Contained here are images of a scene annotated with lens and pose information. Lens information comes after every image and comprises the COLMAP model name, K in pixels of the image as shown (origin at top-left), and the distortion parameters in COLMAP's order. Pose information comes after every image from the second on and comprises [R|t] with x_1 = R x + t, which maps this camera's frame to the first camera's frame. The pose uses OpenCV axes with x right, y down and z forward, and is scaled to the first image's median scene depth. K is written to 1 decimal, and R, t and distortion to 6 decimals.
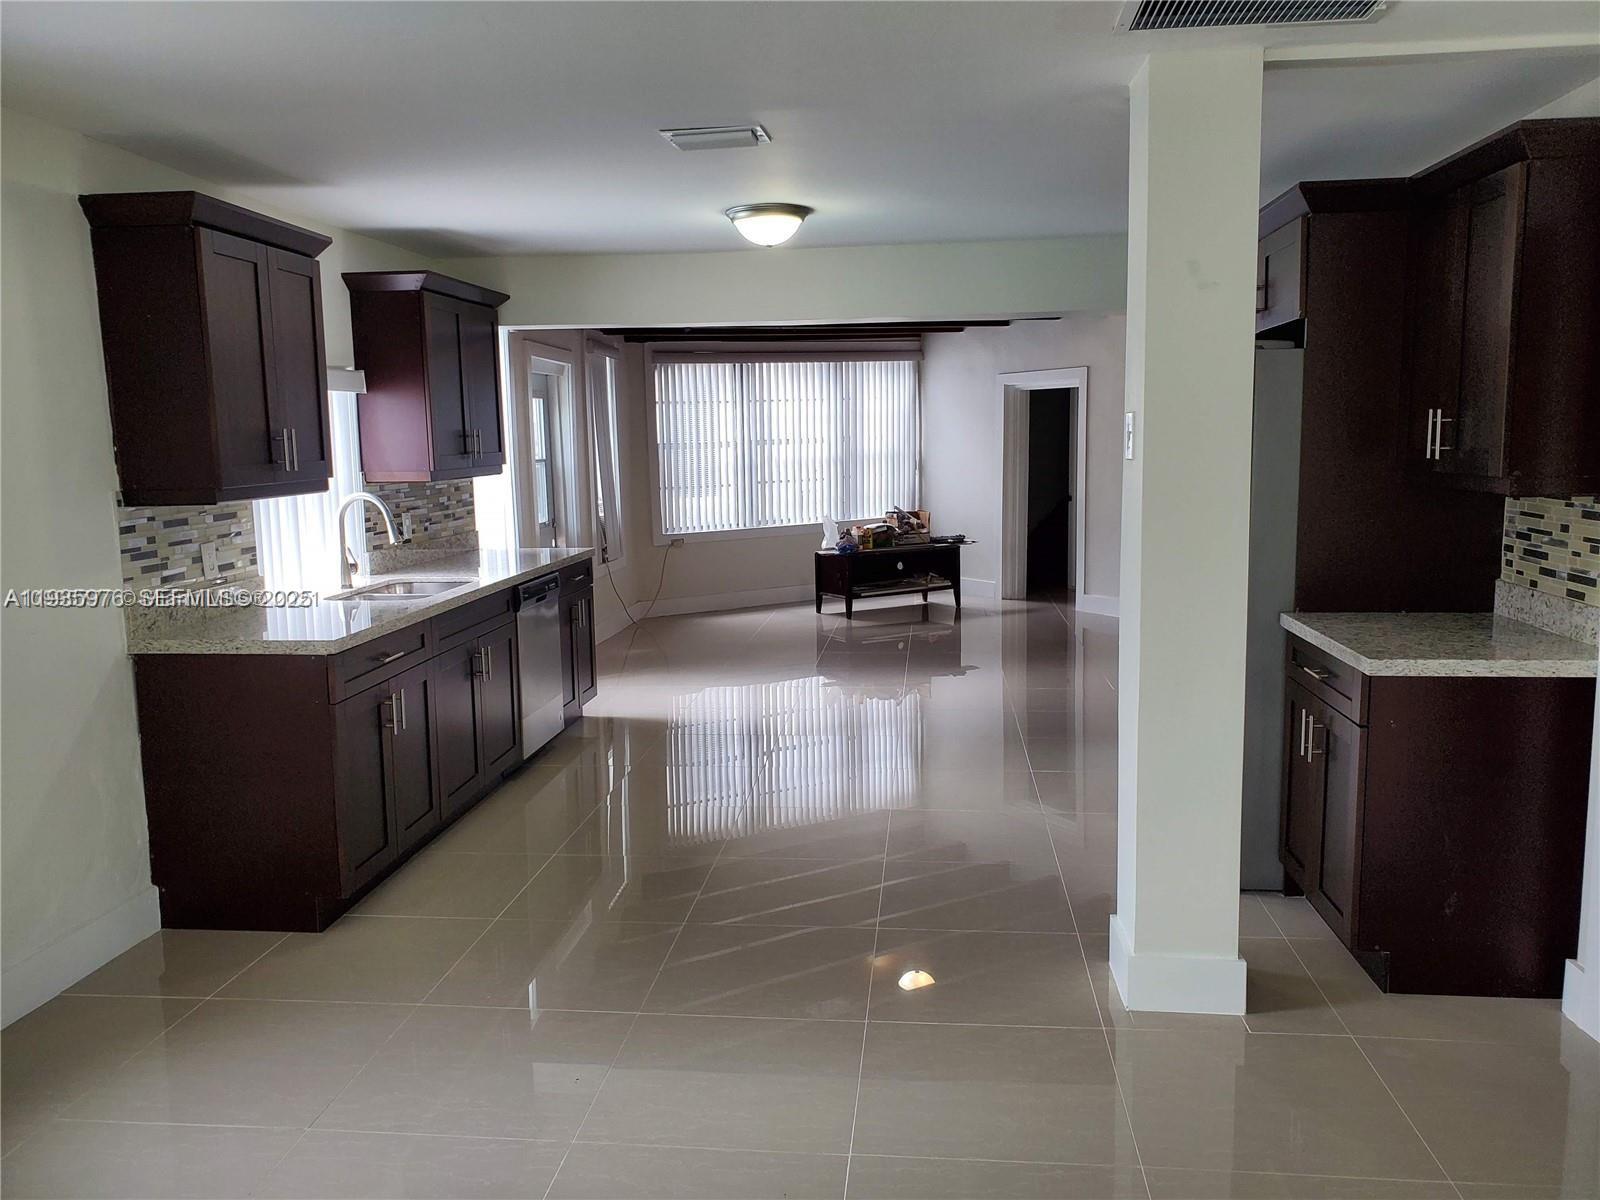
lens RADIAL K [[1244.2, 0, 800.0], [0, 1244.2, 600.0], [0, 0, 1]] dist [-0.001977, -0.128697]
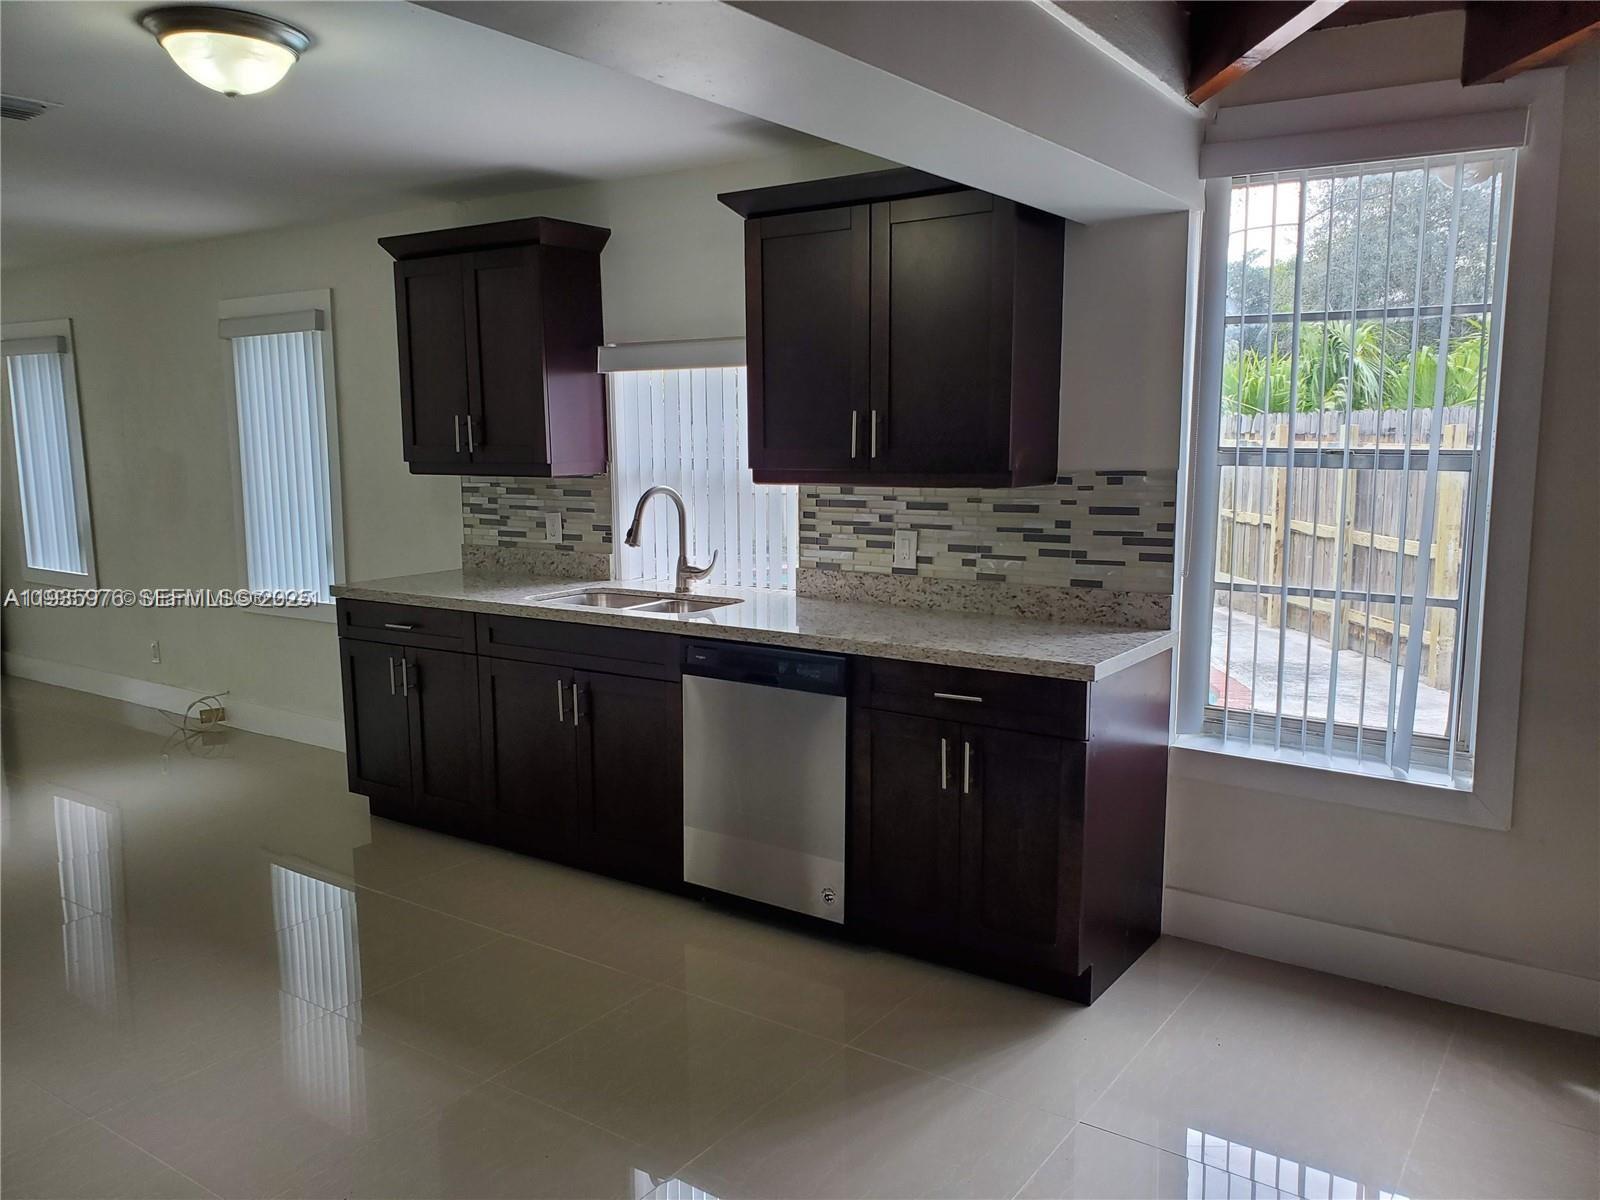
lens RADIAL K [[1244.2, 0, 800.0], [0, 1244.2, 600.0], [0, 0, 1]] dist [-0.001977, -0.128697]
pose [[-0.459526, 0.167299, -0.872265, 0.475241], [-0.091106, 0.968039, 0.233665, -0.276106], [0.883479, 0.186844, -0.429598, 1.820255]]
